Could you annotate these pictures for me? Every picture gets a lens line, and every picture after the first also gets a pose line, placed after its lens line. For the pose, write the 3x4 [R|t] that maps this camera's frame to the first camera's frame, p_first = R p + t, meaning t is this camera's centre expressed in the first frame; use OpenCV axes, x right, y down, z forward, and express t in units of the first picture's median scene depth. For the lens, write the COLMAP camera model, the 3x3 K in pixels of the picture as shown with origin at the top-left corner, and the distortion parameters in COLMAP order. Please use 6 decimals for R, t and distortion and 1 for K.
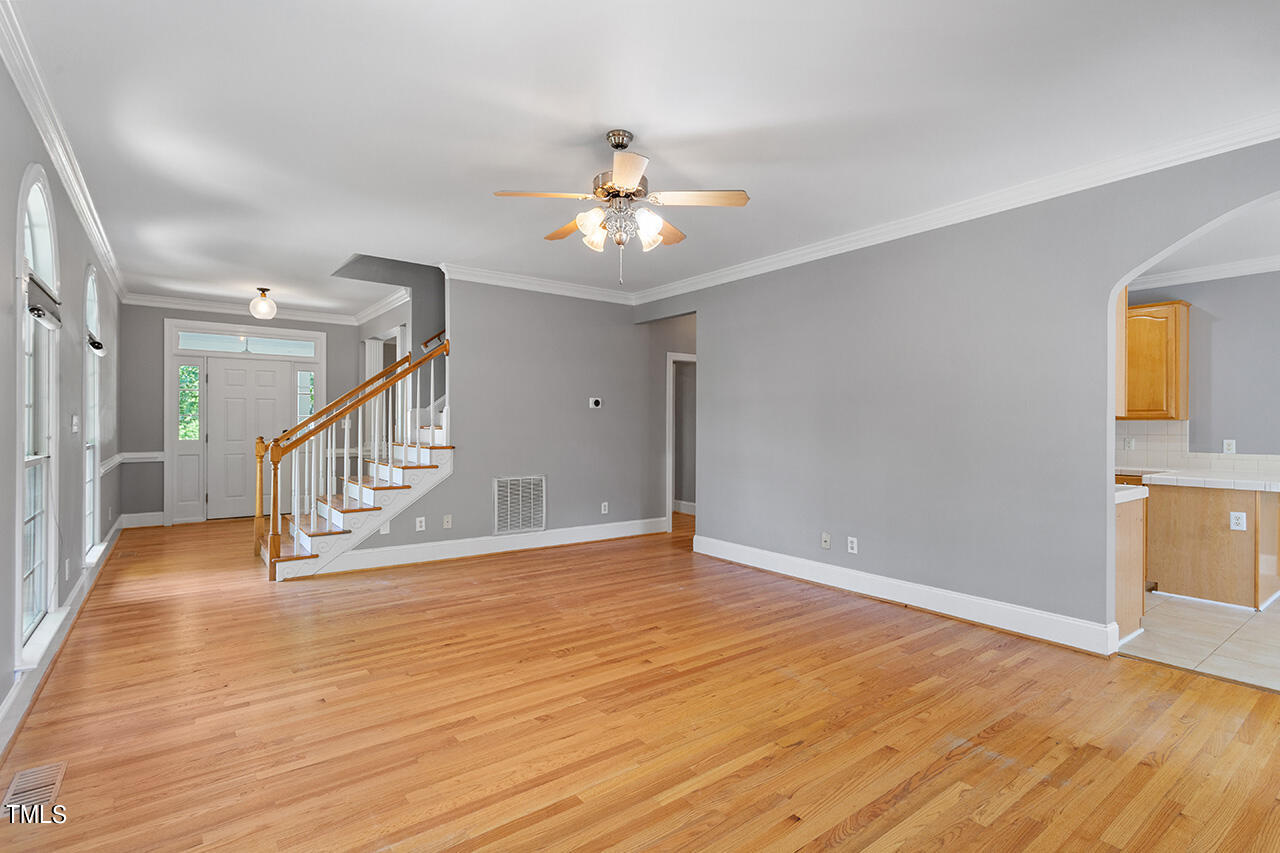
lens RADIAL K [[612.0, 0, 642.6], [0, 612.0, 425.7], [0, 0, 1]] dist [0.002059, 0.000729]
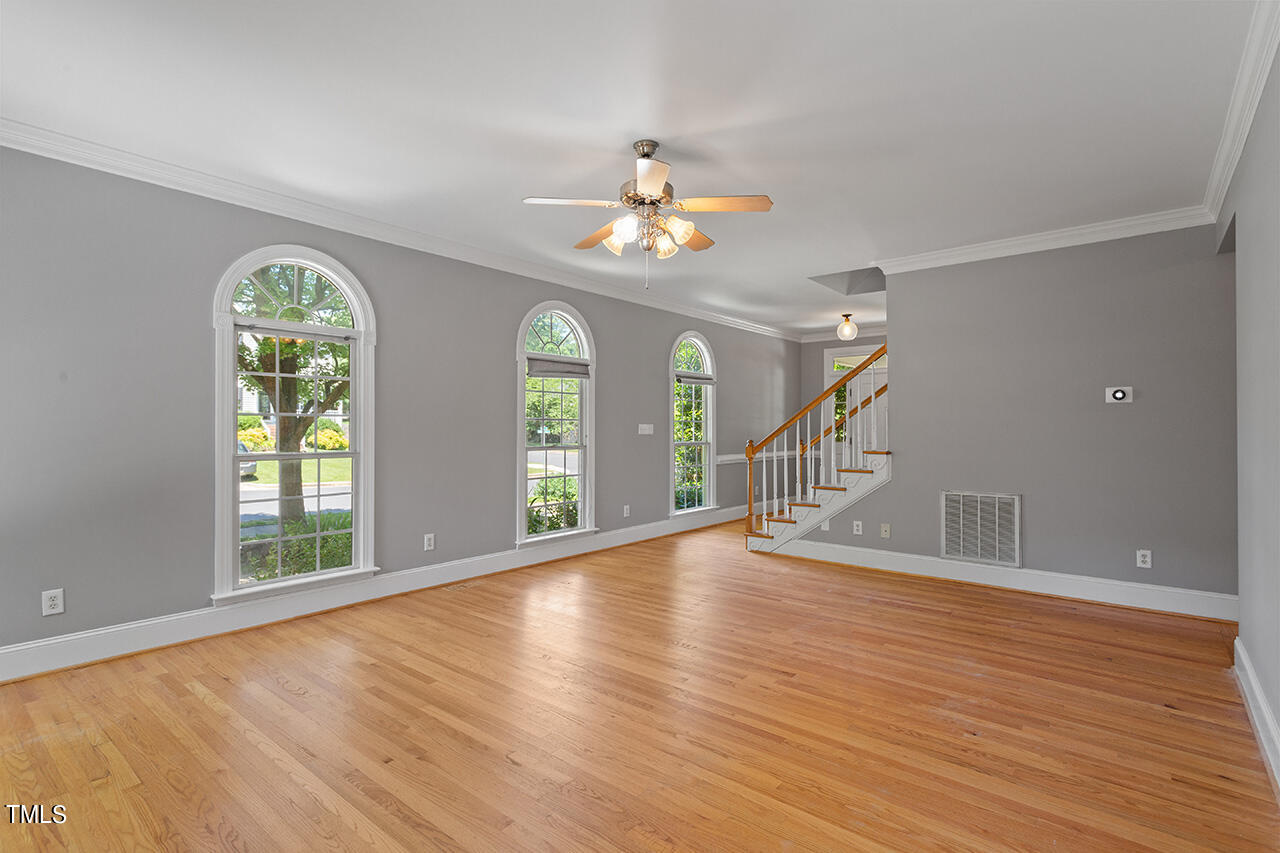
lens RADIAL K [[612.0, 0, 642.6], [0, 612.0, 425.7], [0, 0, 1]] dist [0.002059, 0.000729]
pose [[0.230625, -0.011425, -0.972976, 0.724550], [-0.000229, 0.999930, -0.011795, 0.007121], [0.973043, 0.002943, 0.230606, 0.577745]]
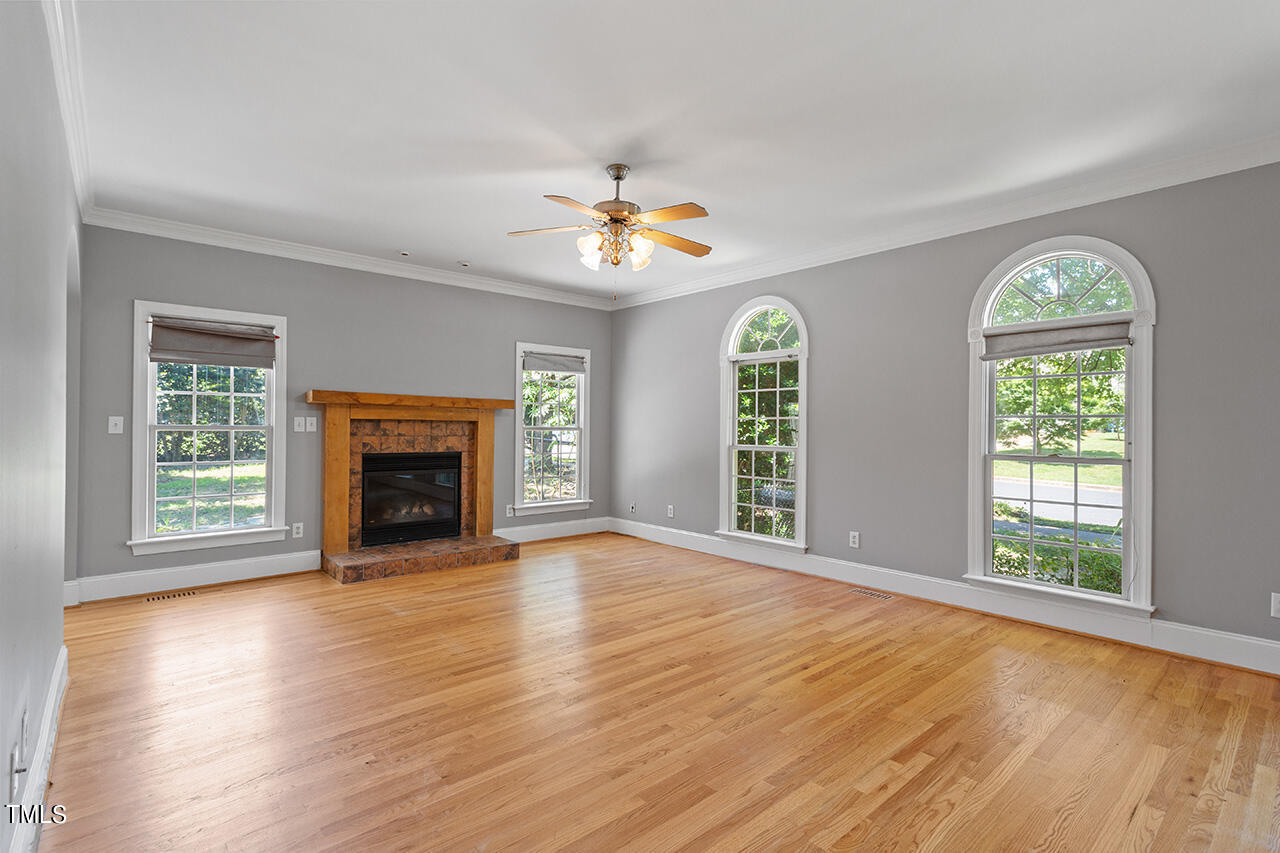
lens RADIAL K [[612.0, 0, 642.6], [0, 612.0, 425.7], [0, 0, 1]] dist [0.002059, 0.000729]
pose [[-0.997517, -0.013249, -0.069172, -0.008241], [-0.013091, 0.999911, -0.002738, 0.001843], [0.069202, -0.001826, -0.997601, 1.618236]]
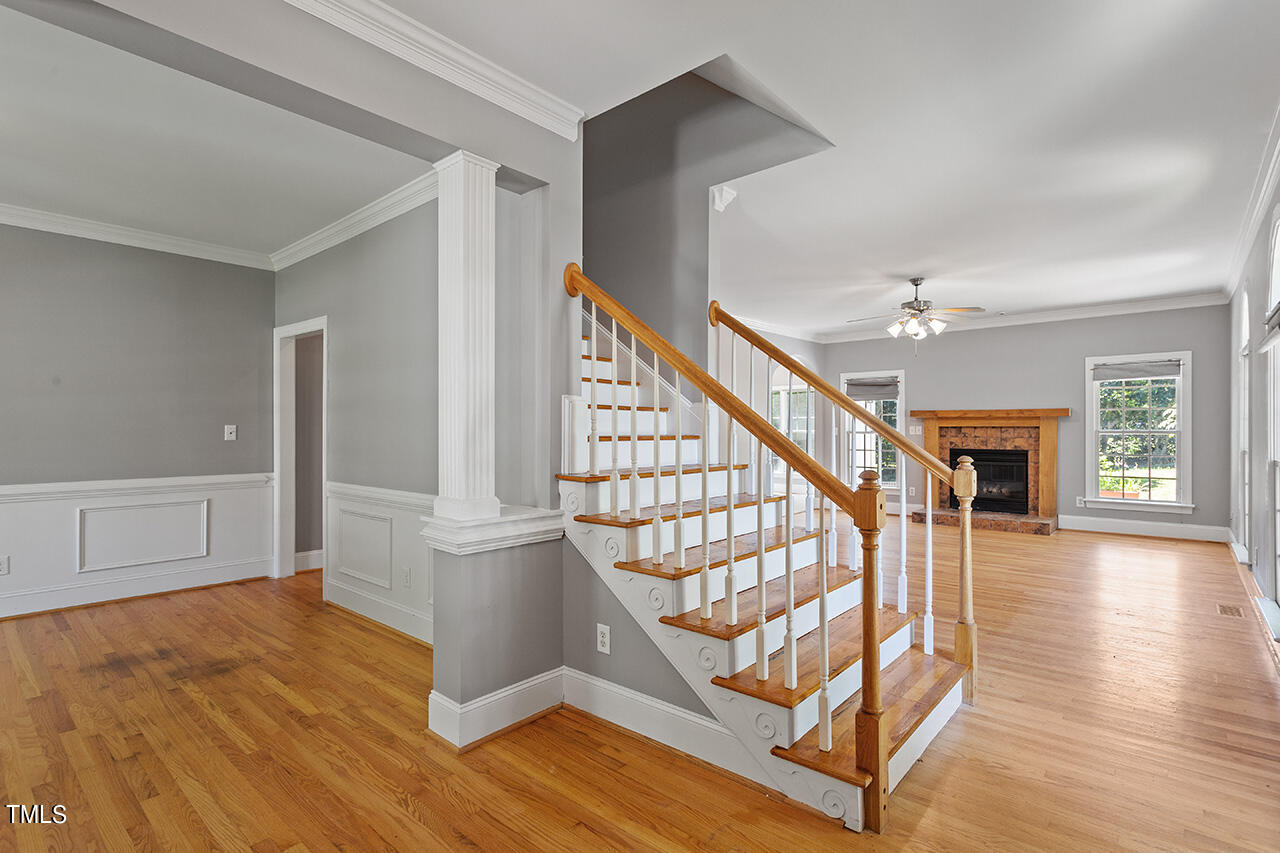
lens RADIAL K [[610.4, 0, 637.3], [0, 610.4, 427.8], [0, 0, 1]] dist [0.000453, -0.000242]
pose [[-0.199974, -0.001504, 0.979800, -1.325230], [0.001685, 0.999997, 0.001879, -0.009706], [-0.979800, 0.002027, -0.199971, 1.707668]]
